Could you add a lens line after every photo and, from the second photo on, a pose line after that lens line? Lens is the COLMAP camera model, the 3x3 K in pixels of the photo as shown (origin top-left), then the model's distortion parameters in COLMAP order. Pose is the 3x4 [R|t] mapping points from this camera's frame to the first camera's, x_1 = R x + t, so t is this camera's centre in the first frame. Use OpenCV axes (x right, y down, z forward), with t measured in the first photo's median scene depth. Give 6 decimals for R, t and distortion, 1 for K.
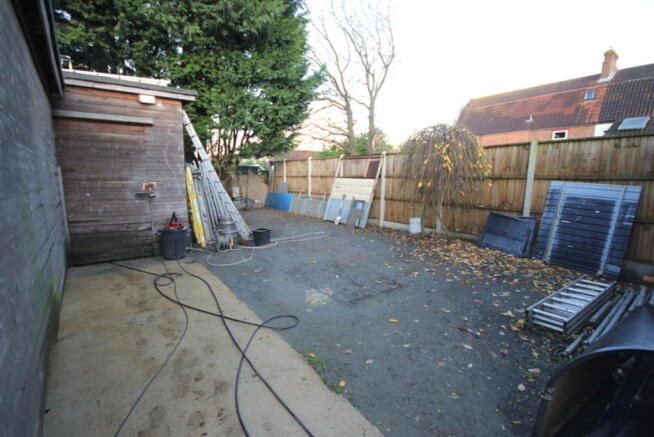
lens RADIAL K [[310.8, 0, 328.3], [0, 310.8, 218.1], [0, 0, 1]] dist [-0.002862, -0.000363]
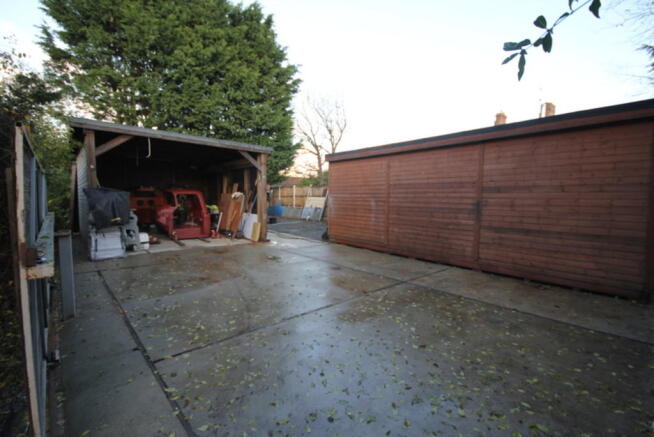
lens RADIAL K [[310.8, 0, 325.7], [0, 310.8, 217.9], [0, 0, 1]] dist [-0.002862, -0.000363]
pose [[0.999427, 0.003059, 0.033722, 0.063026], [-0.000611, 0.997379, -0.072354, 0.122160], [-0.033854, 0.072292, 0.996809, -0.794047]]
